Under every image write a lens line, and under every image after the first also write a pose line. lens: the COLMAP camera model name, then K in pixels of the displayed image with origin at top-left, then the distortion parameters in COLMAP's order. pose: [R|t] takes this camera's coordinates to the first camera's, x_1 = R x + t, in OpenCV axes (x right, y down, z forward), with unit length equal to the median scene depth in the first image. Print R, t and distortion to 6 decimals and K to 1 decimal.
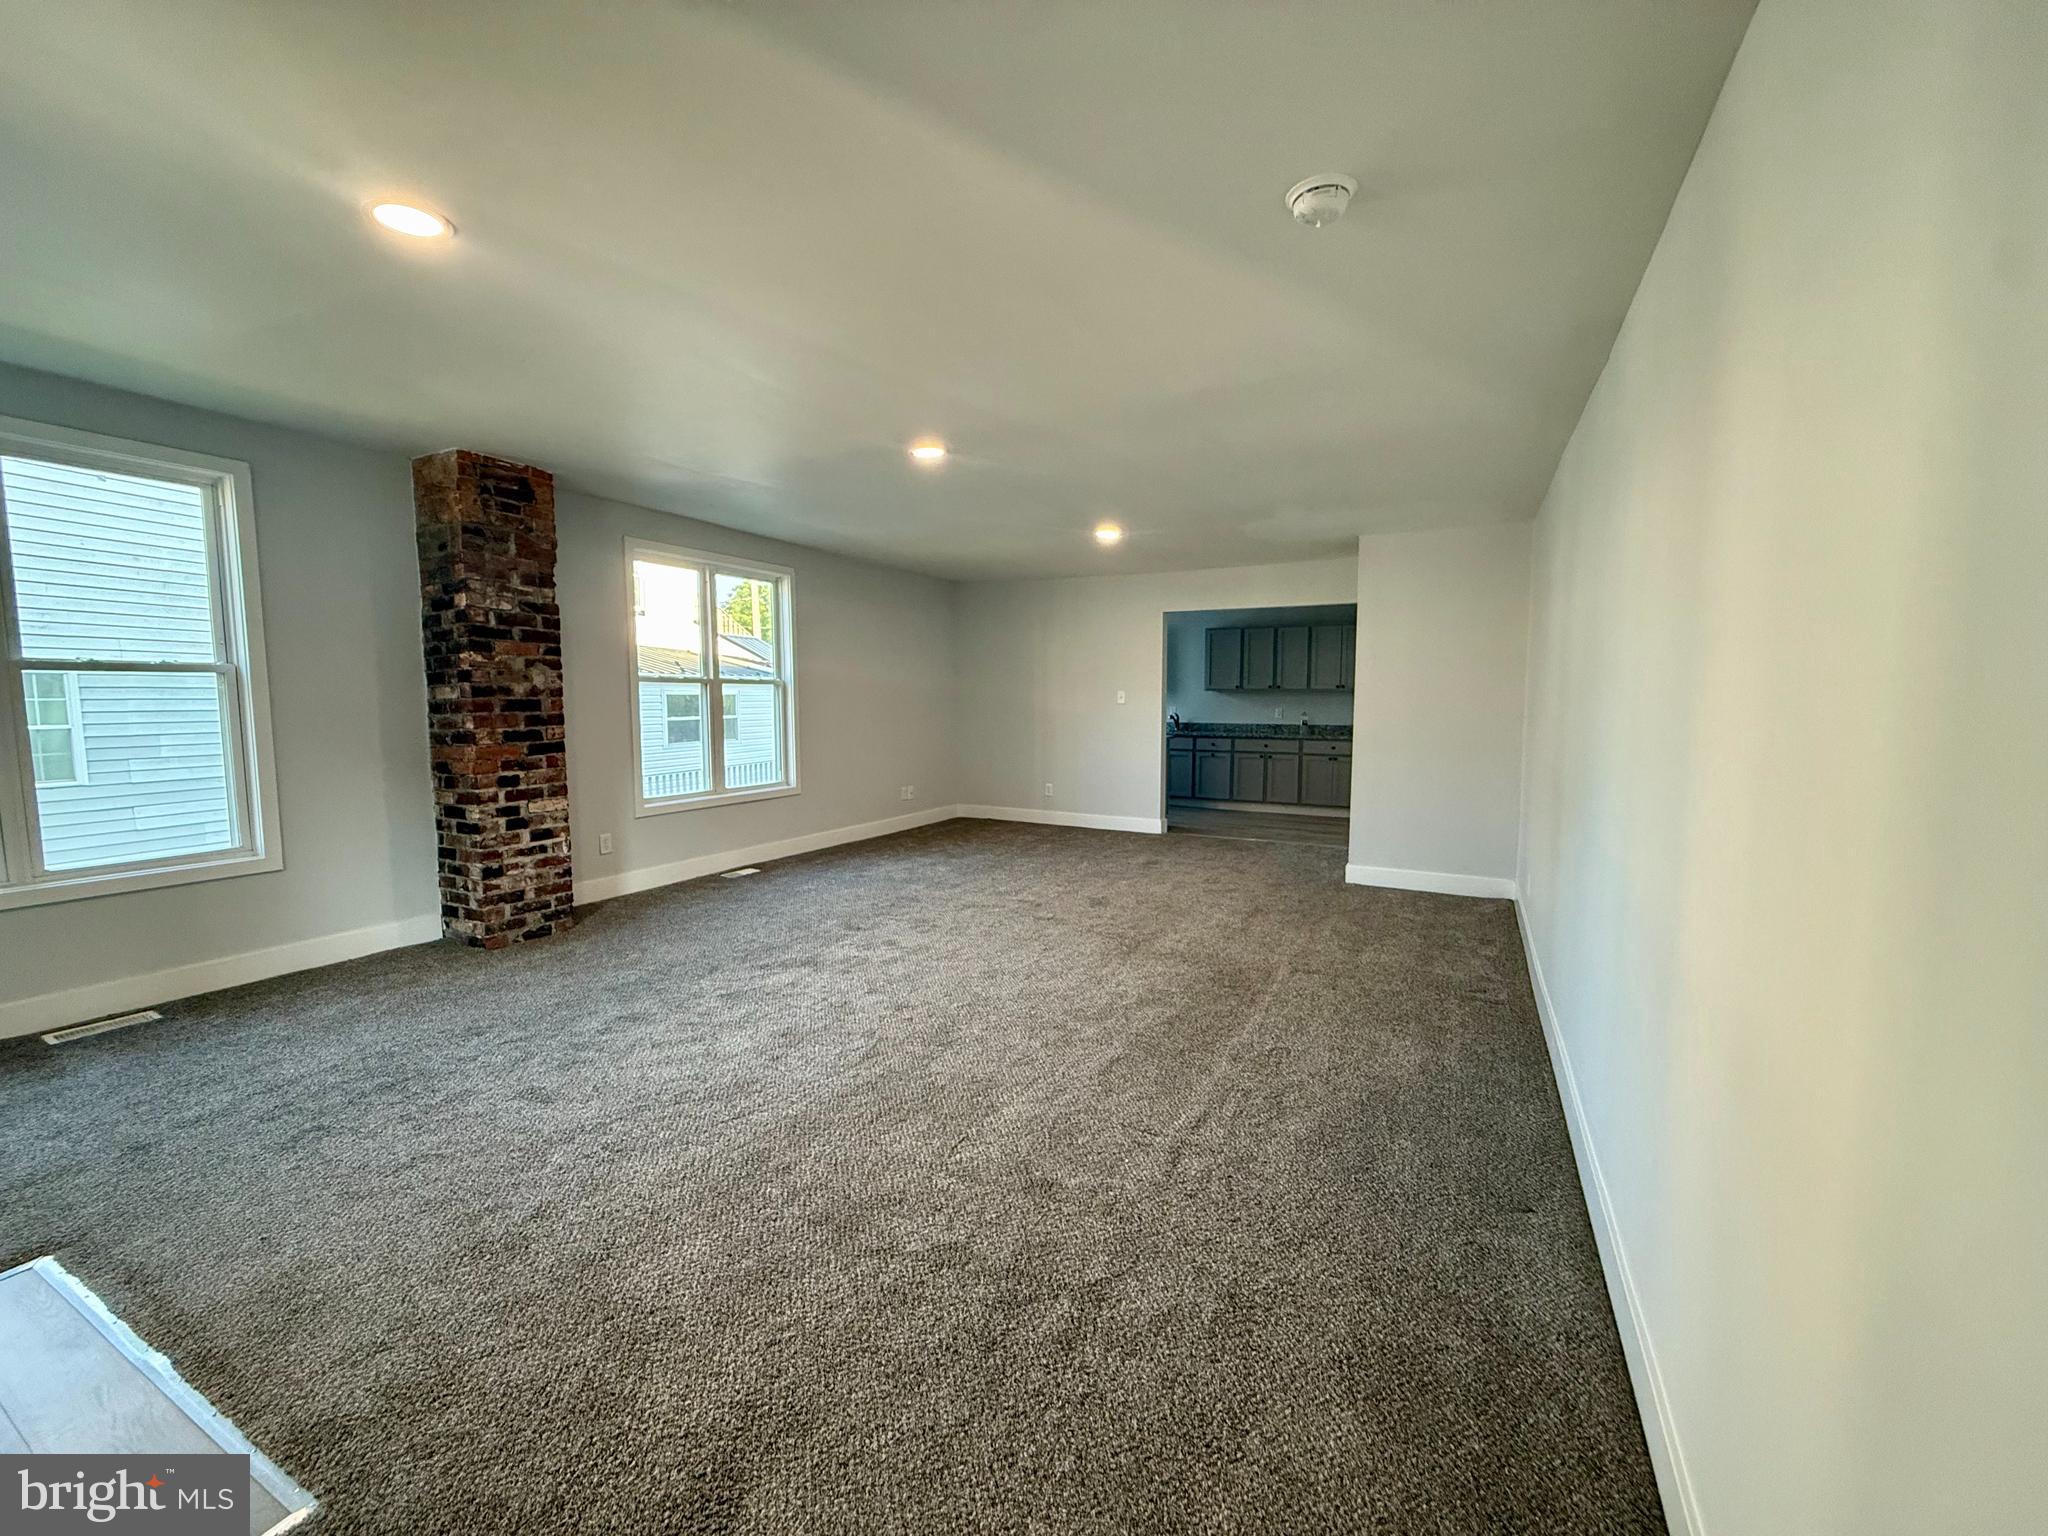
lens RADIAL K [[812.6, 0, 1024.0], [0, 812.6, 768.0], [0, 0, 1]] dist [0.001356, 0.000100]
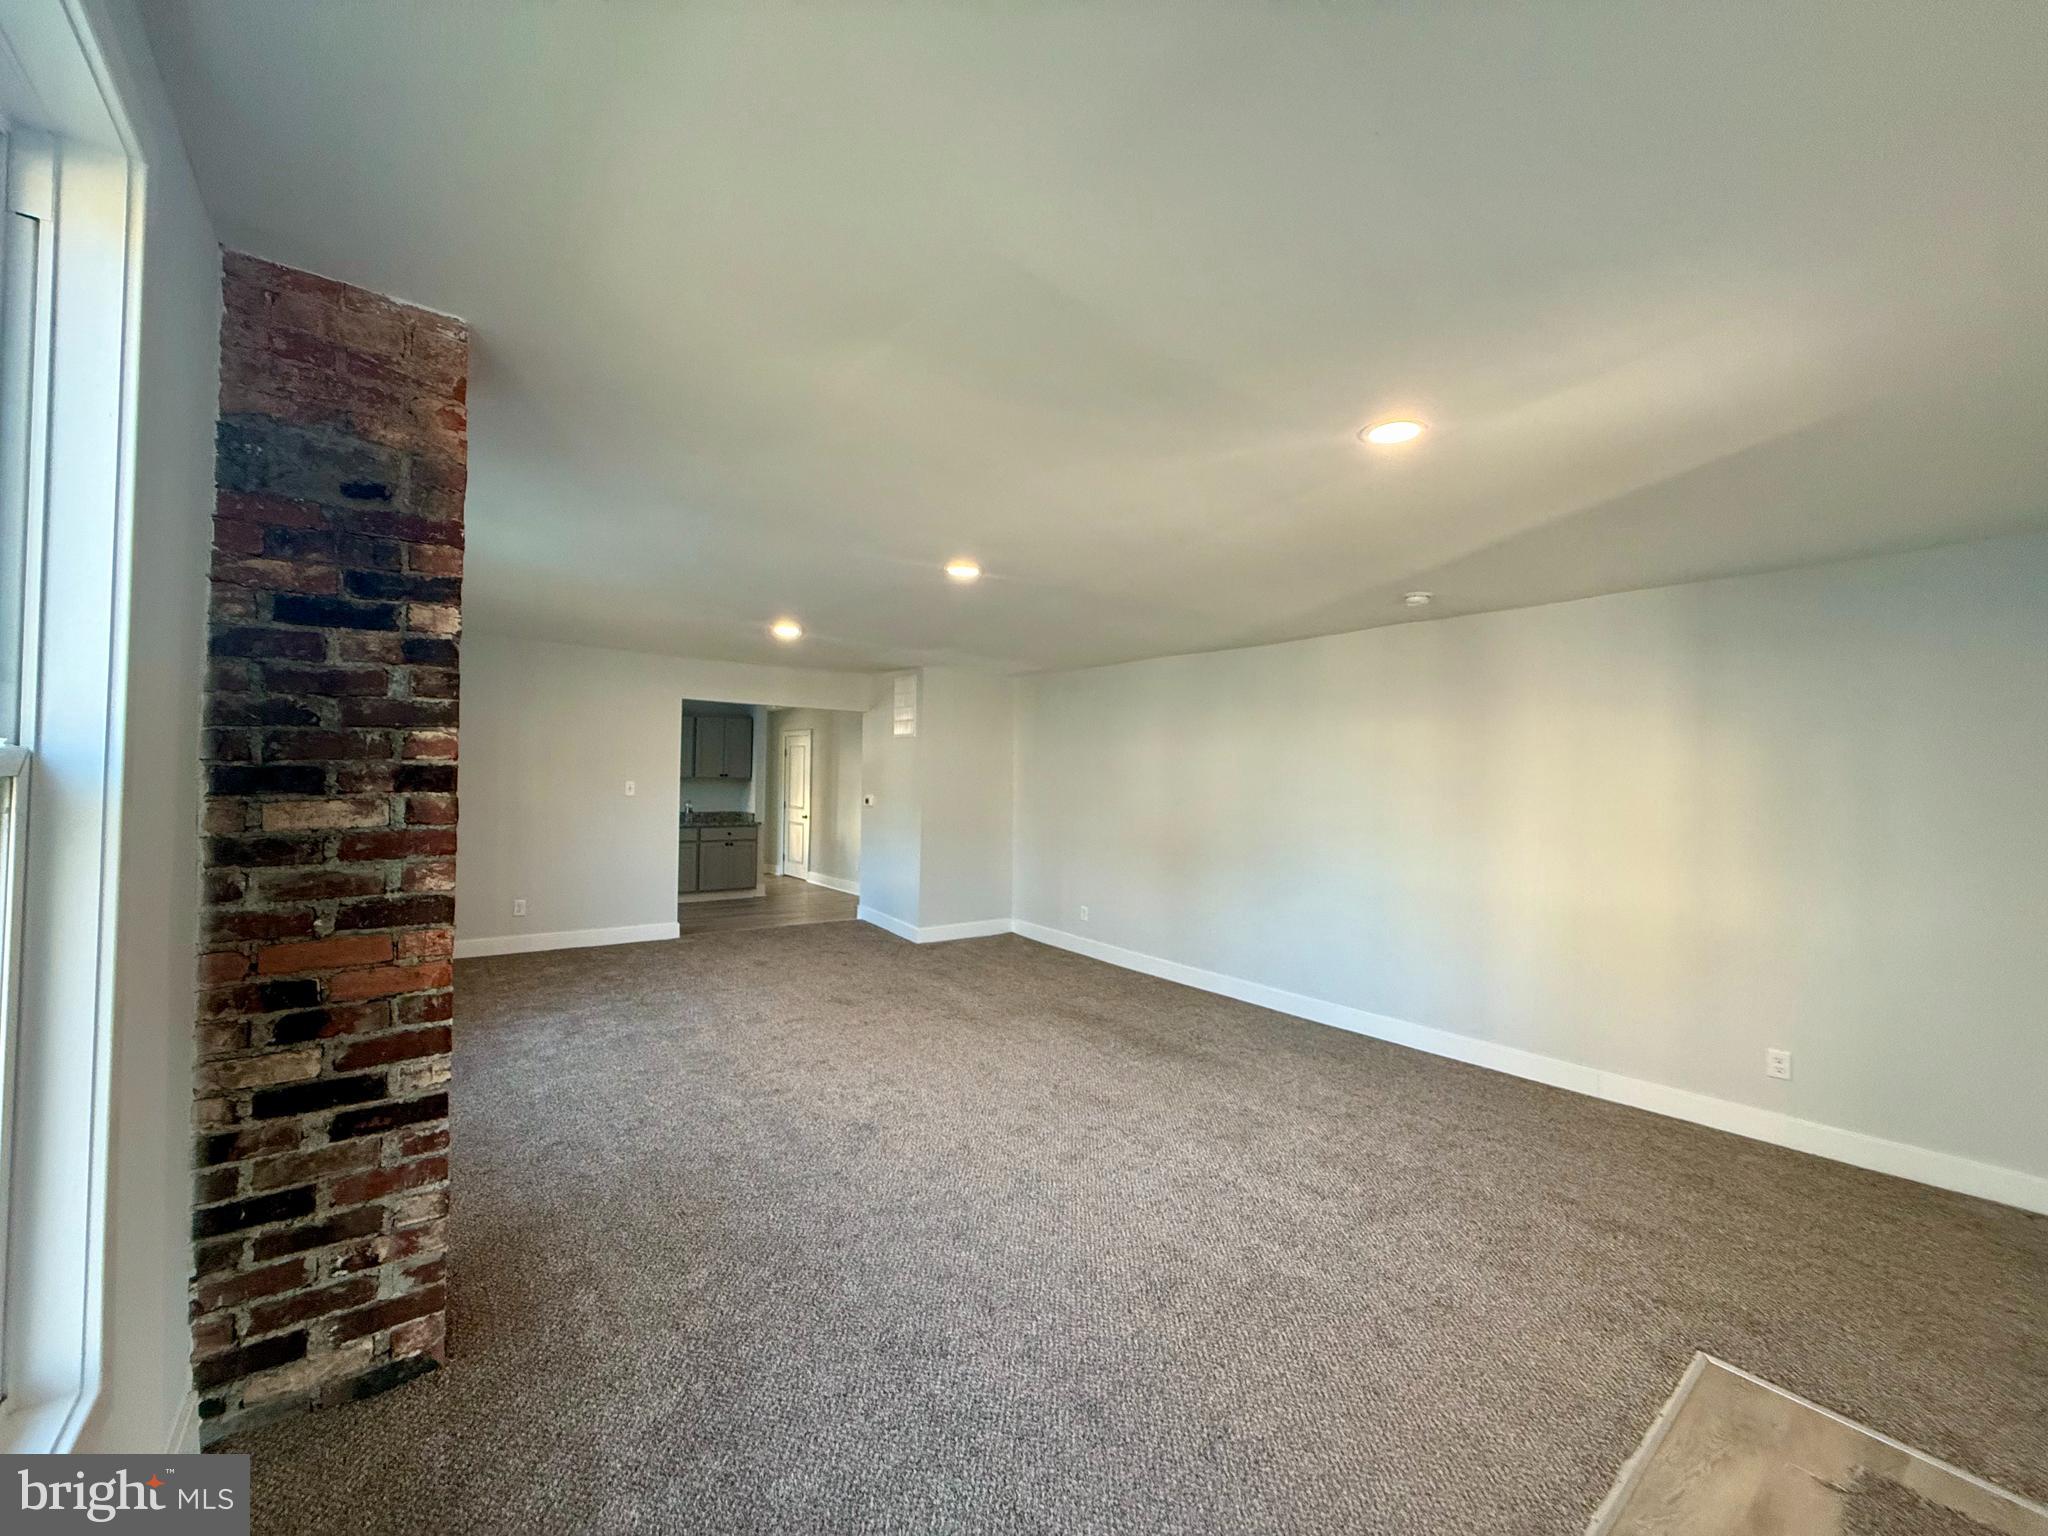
lens RADIAL K [[812.6, 0, 1024.0], [0, 812.6, 768.0], [0, 0, 1]] dist [0.001356, 0.000100]
pose [[0.398940, 0.027132, 0.916576, -0.960476], [0.053778, 0.997149, -0.052924, -0.074508], [-0.915399, 0.070405, 0.396344, 0.489798]]
